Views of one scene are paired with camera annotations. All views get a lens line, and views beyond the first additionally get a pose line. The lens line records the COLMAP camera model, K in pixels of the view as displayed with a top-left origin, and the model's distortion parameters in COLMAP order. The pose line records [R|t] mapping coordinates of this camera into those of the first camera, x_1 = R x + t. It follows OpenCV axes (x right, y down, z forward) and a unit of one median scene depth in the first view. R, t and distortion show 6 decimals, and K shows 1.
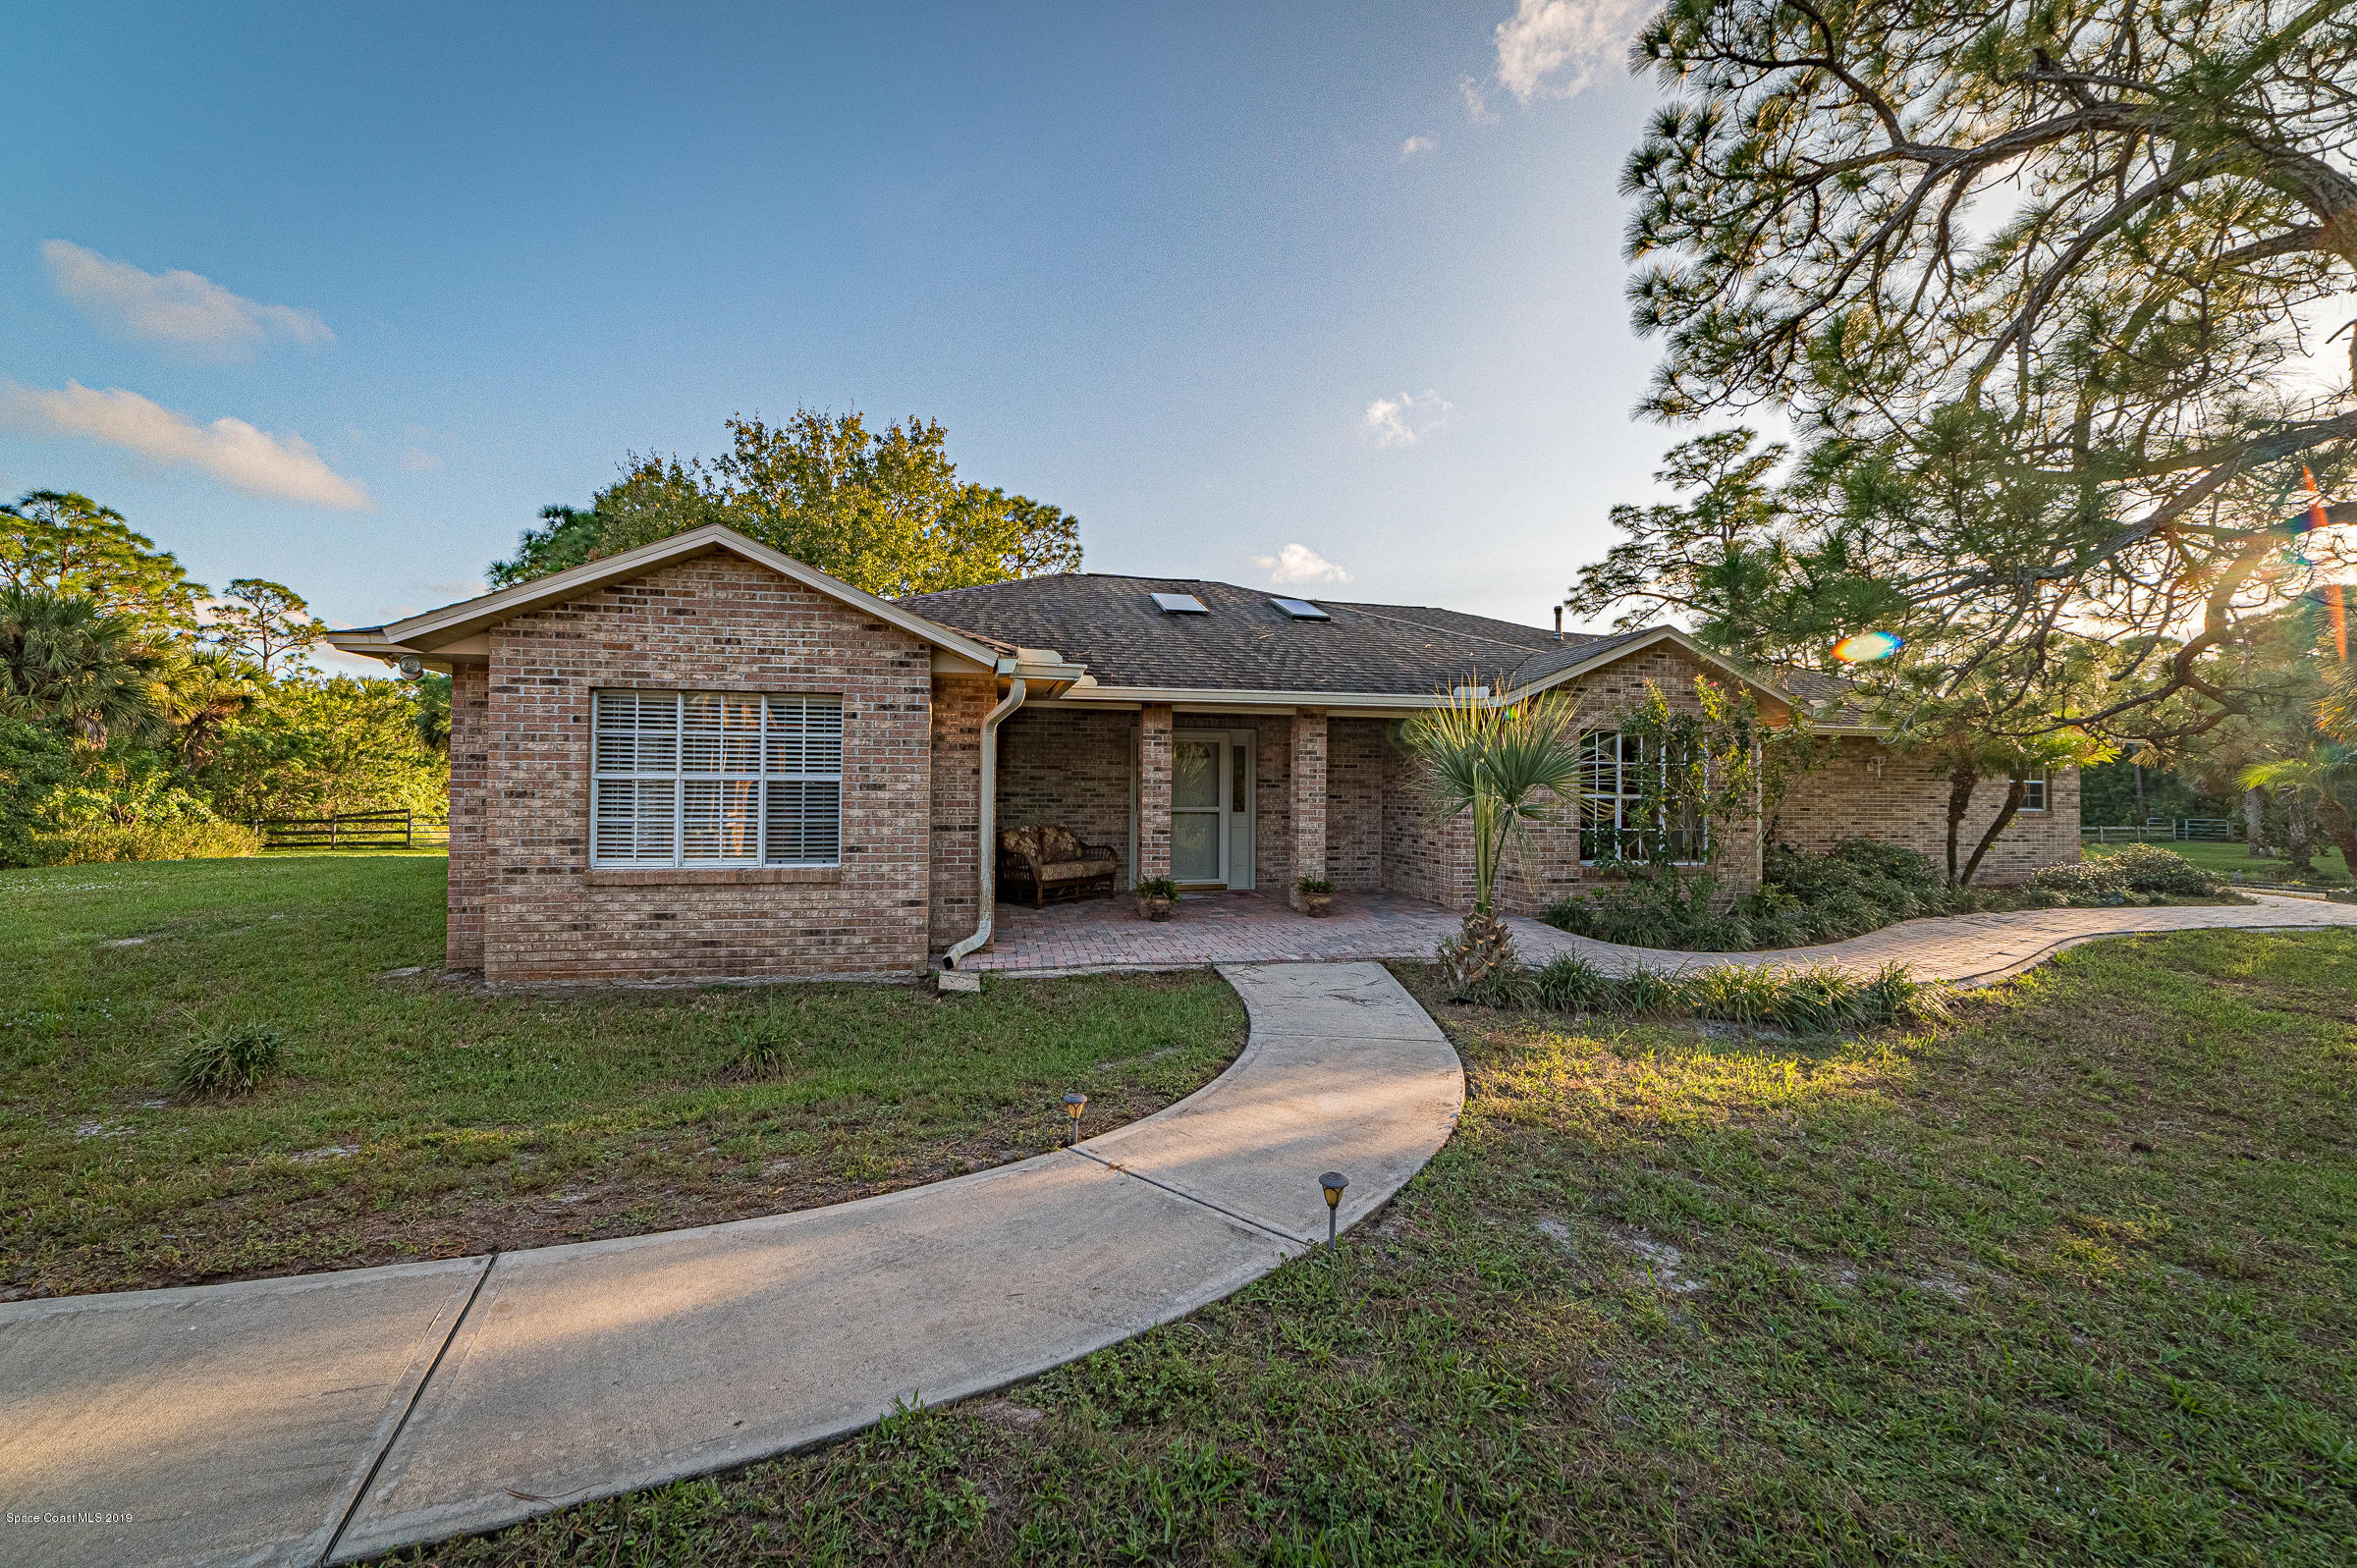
lens RADIAL K [[921.4, 0, 1161.8], [0, 921.4, 772.7], [0, 0, 1]] dist [-0.018693, 0.008358]
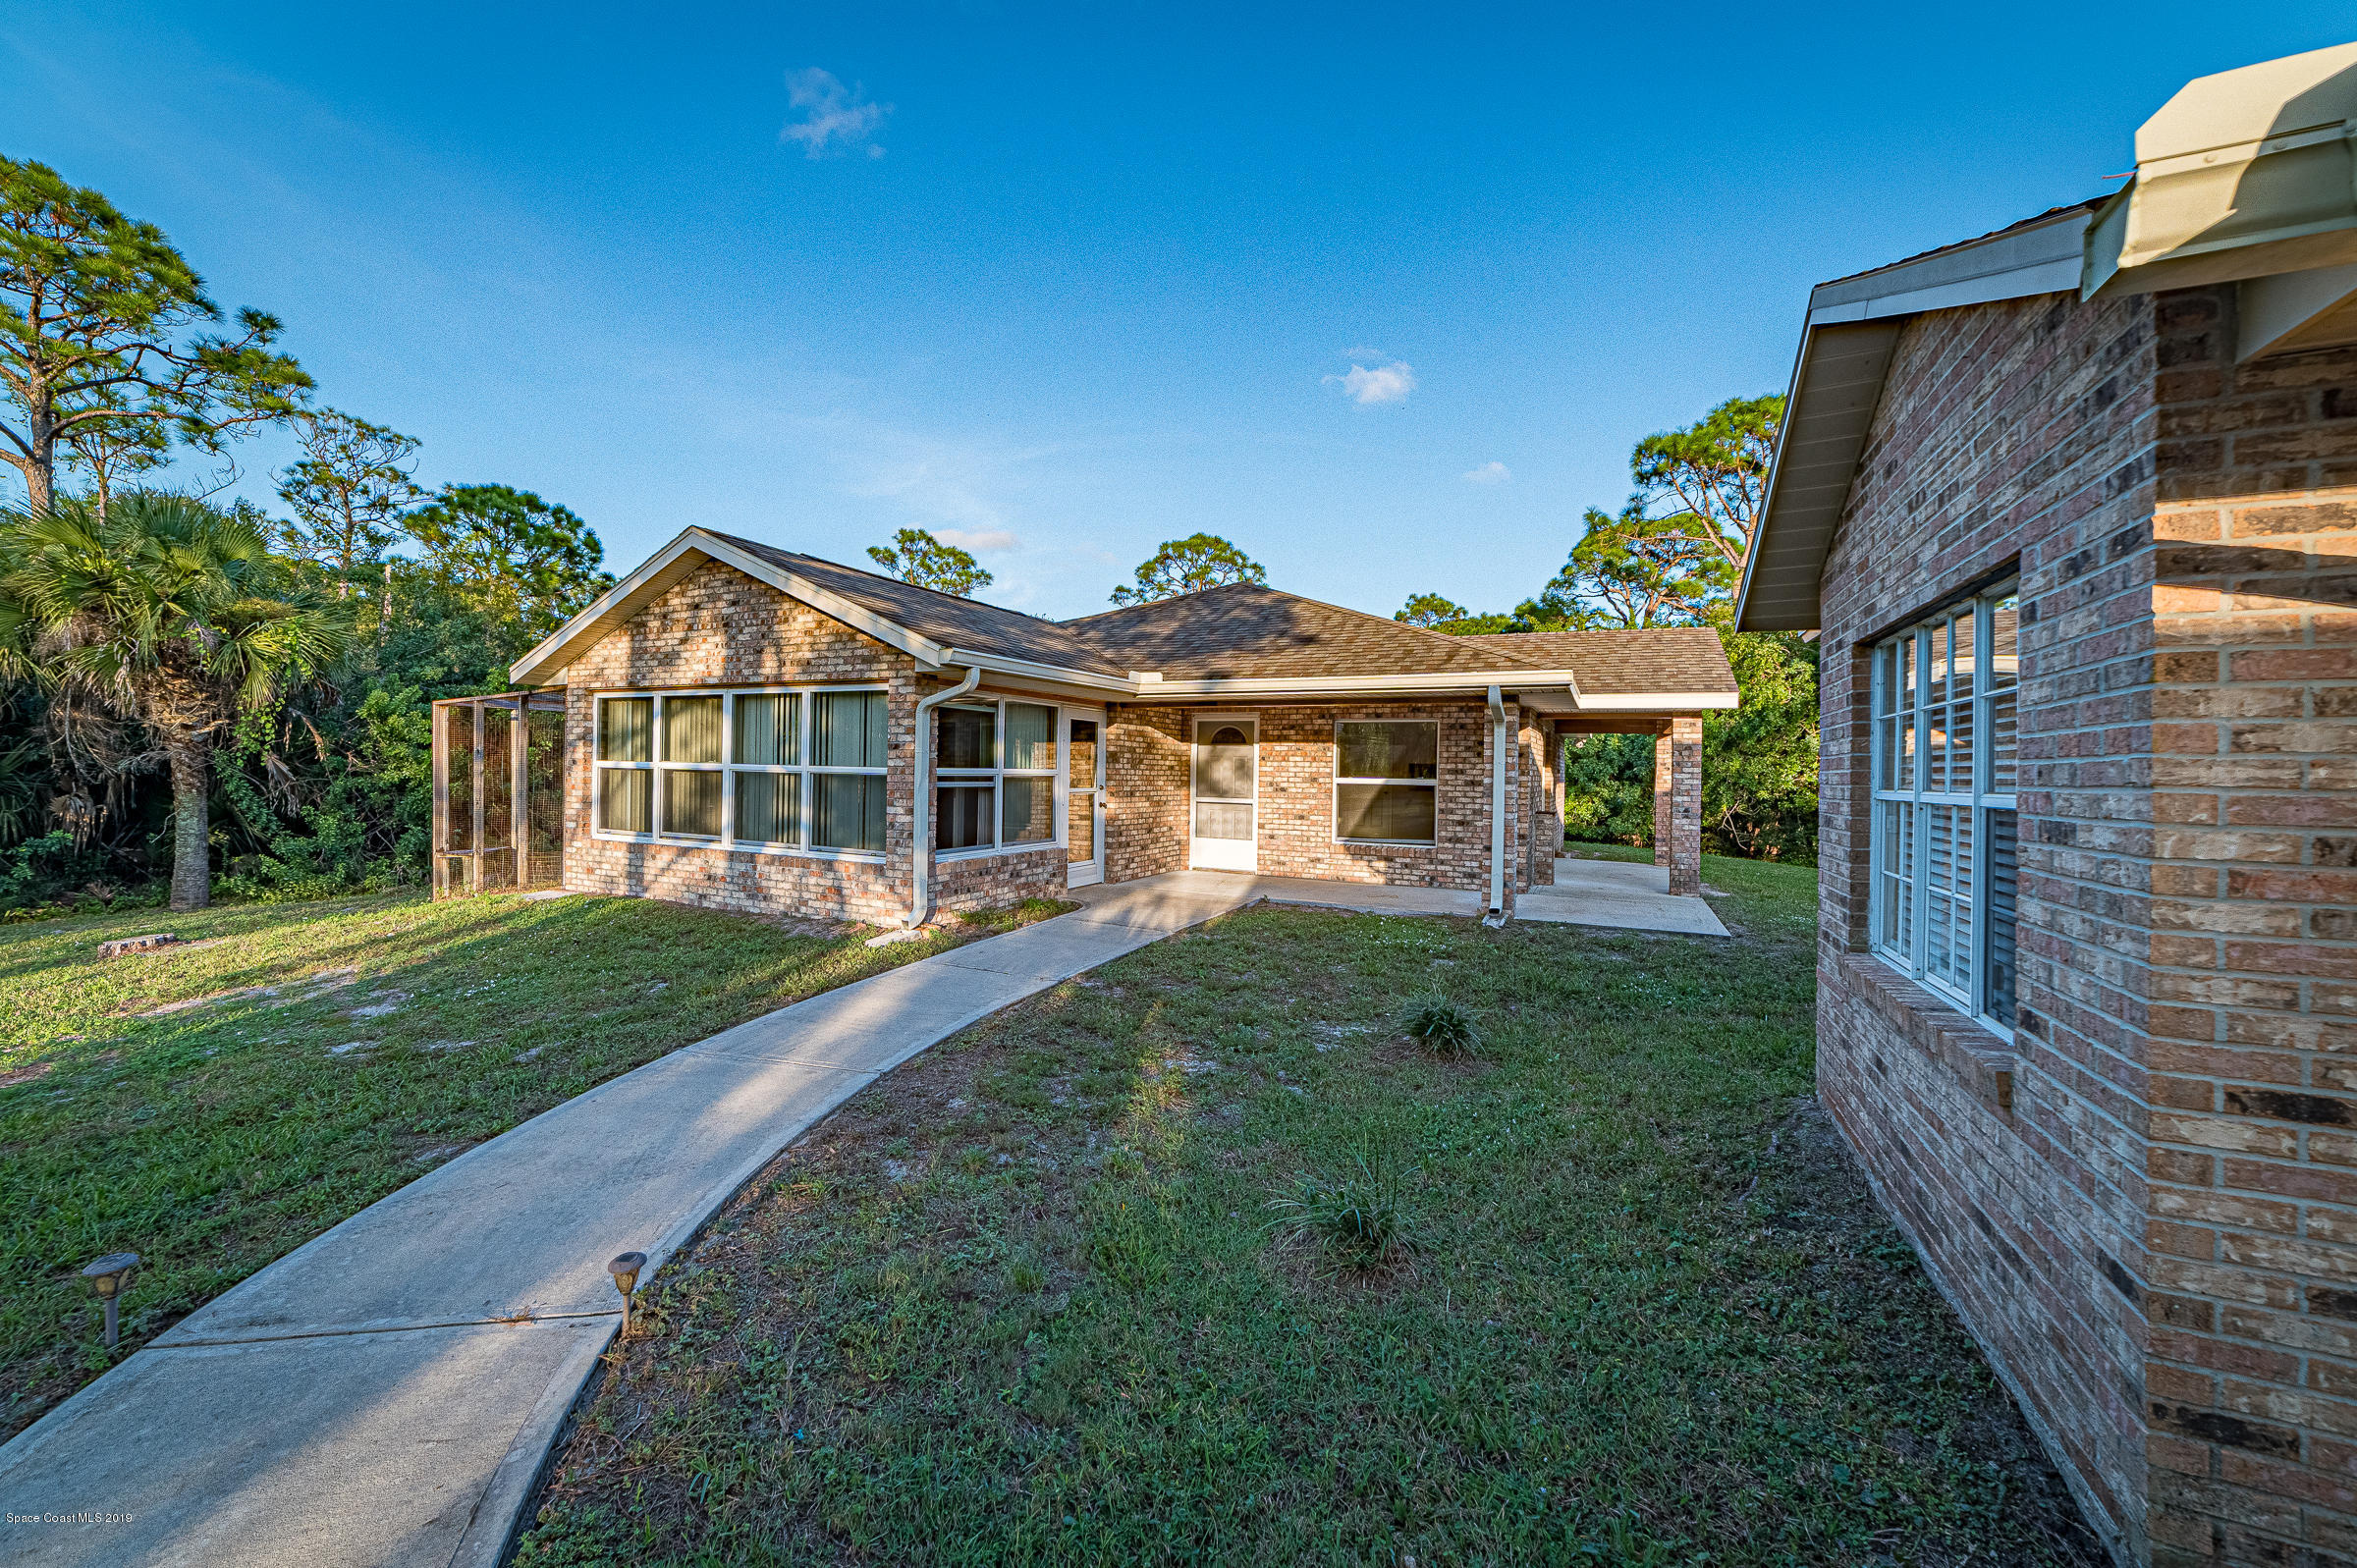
lens RADIAL K [[921.4, 0, 1161.8], [0, 921.4, 772.7], [0, 0, 1]] dist [-0.018693, 0.008358]
pose [[-0.611203, -0.016642, -0.791299, 0.024536], [-0.008564, 0.999859, -0.014414, 0.000318], [0.791428, -0.002033, -0.611260, 0.207324]]
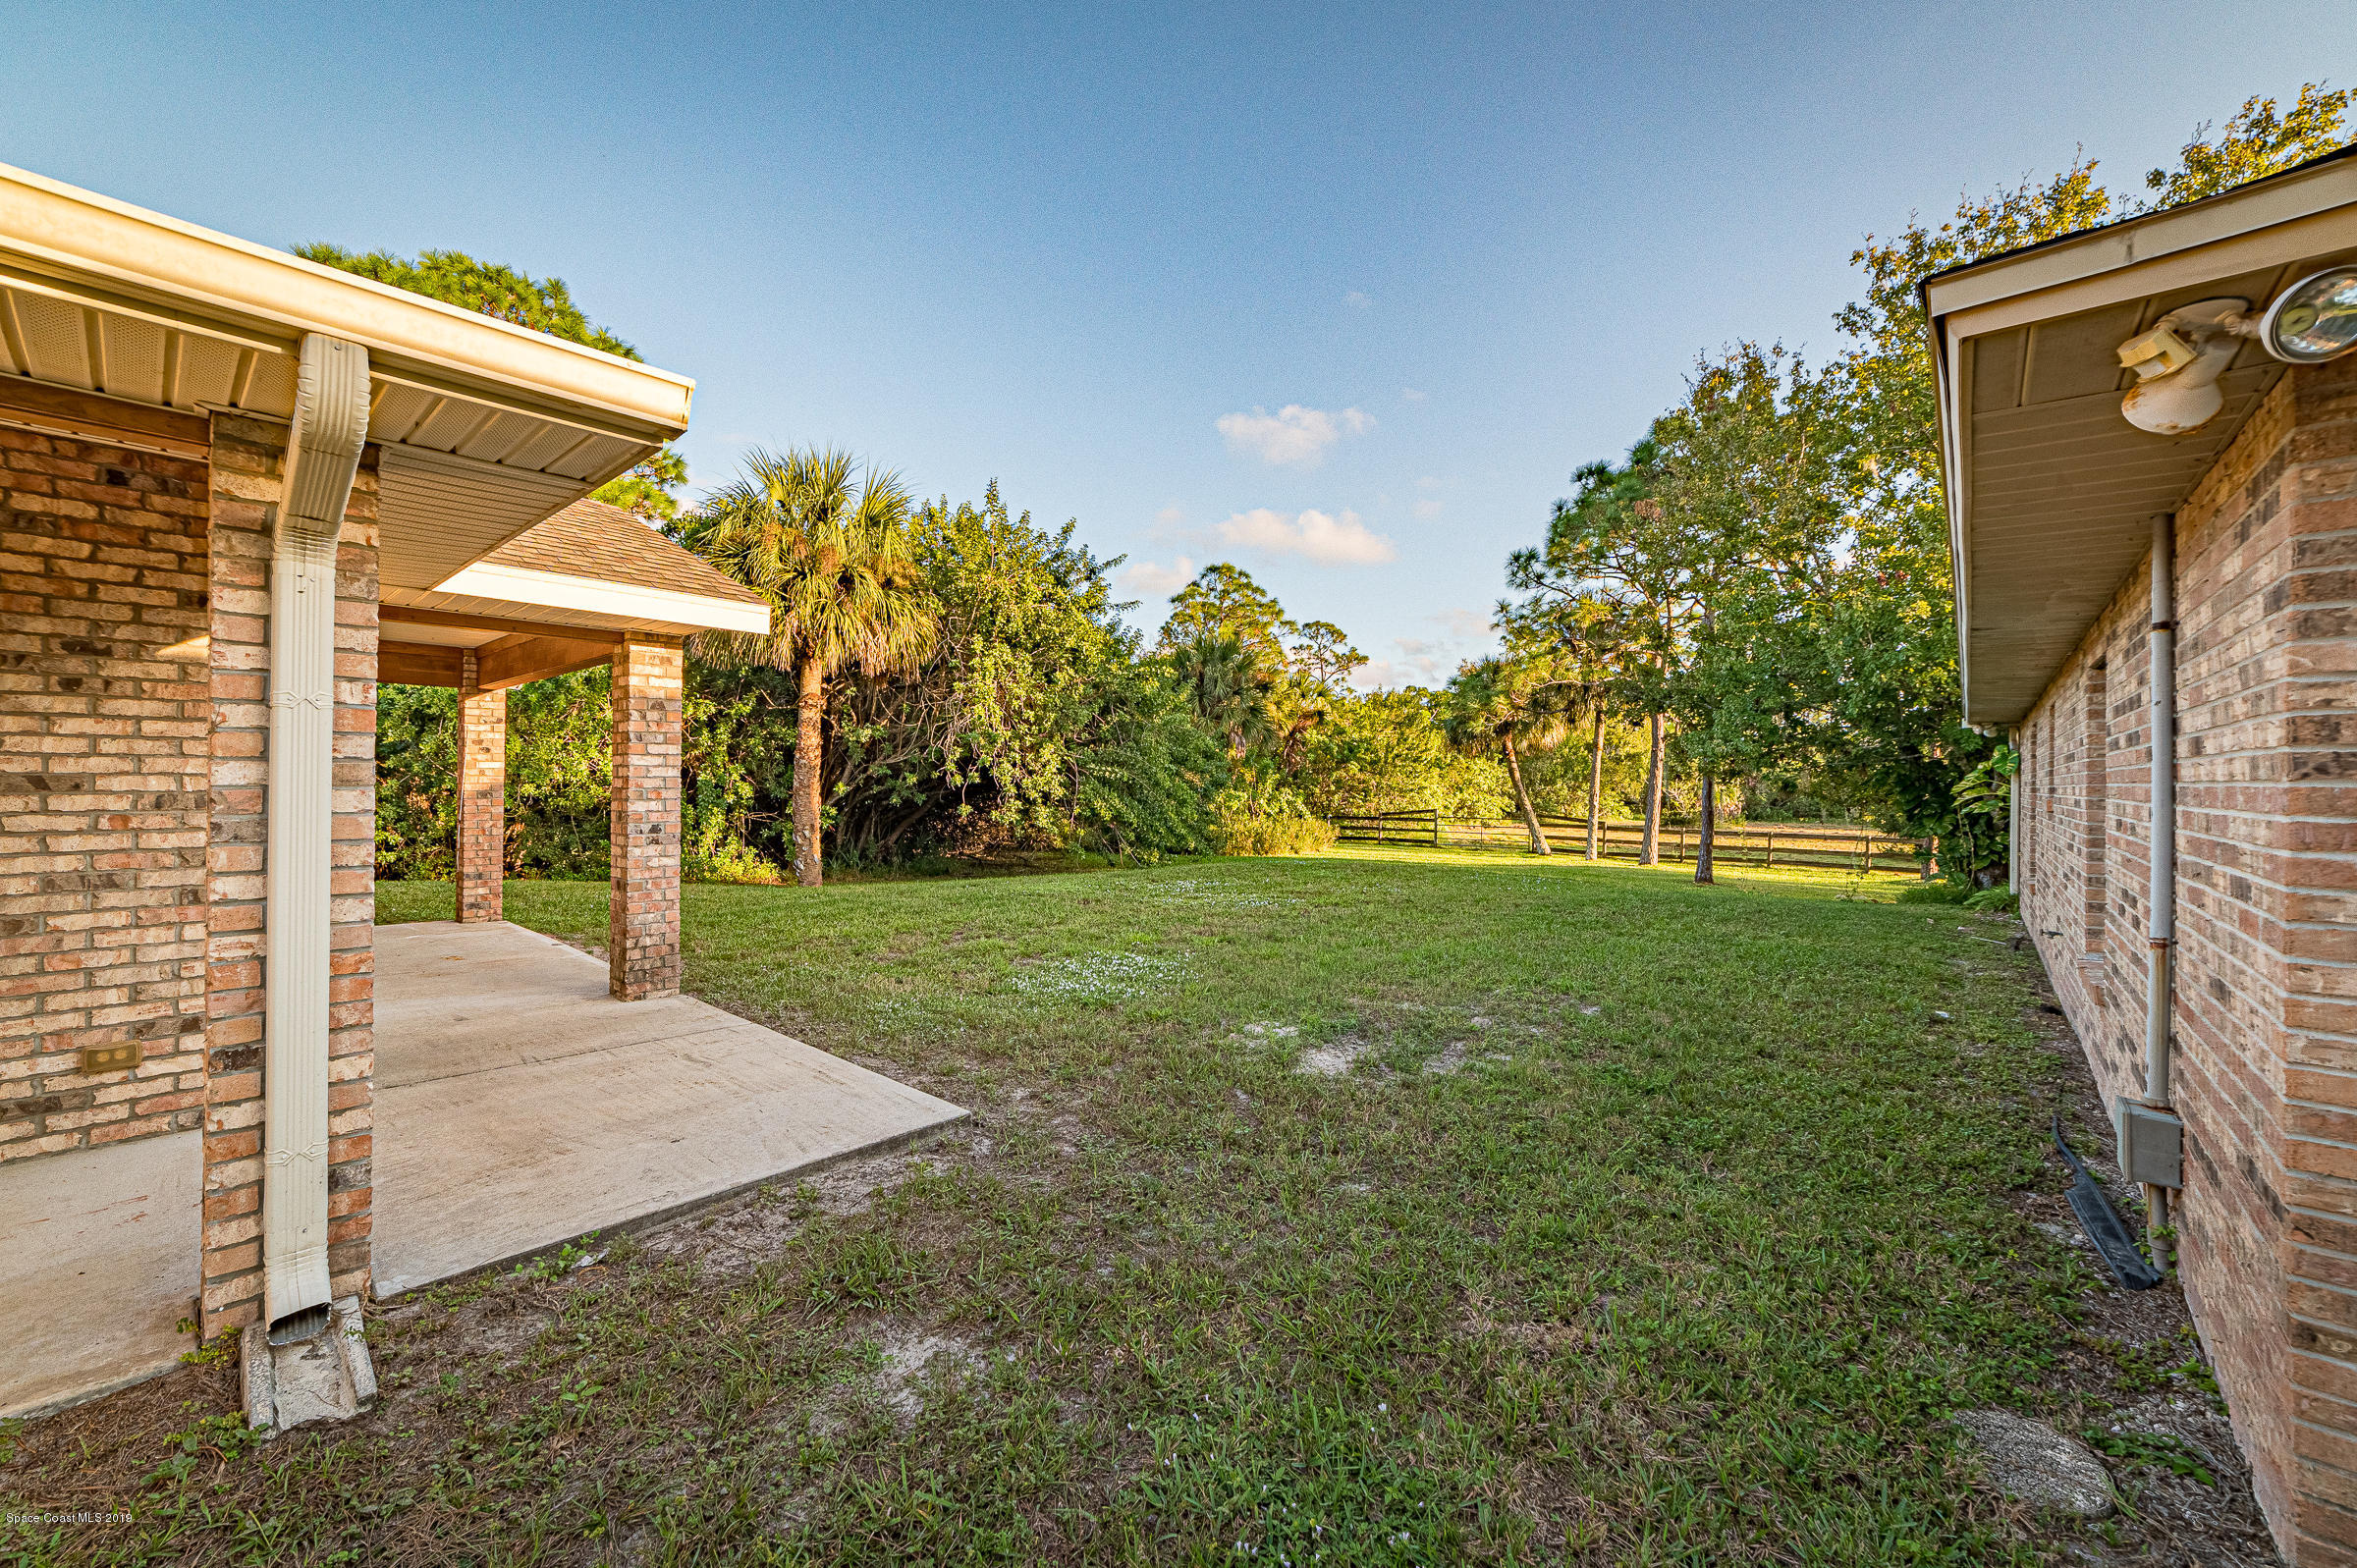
lens RADIAL K [[924.7, 0, 1178.5], [0, 924.7, 784.0], [0, 0, 1]] dist [-0.019673, 0.007020]
pose [[0.605234, 0.001812, -0.796046, -0.164125], [0.009441, 0.999911, 0.009455, -0.001466], [0.795992, -0.013238, 0.605163, 0.128922]]
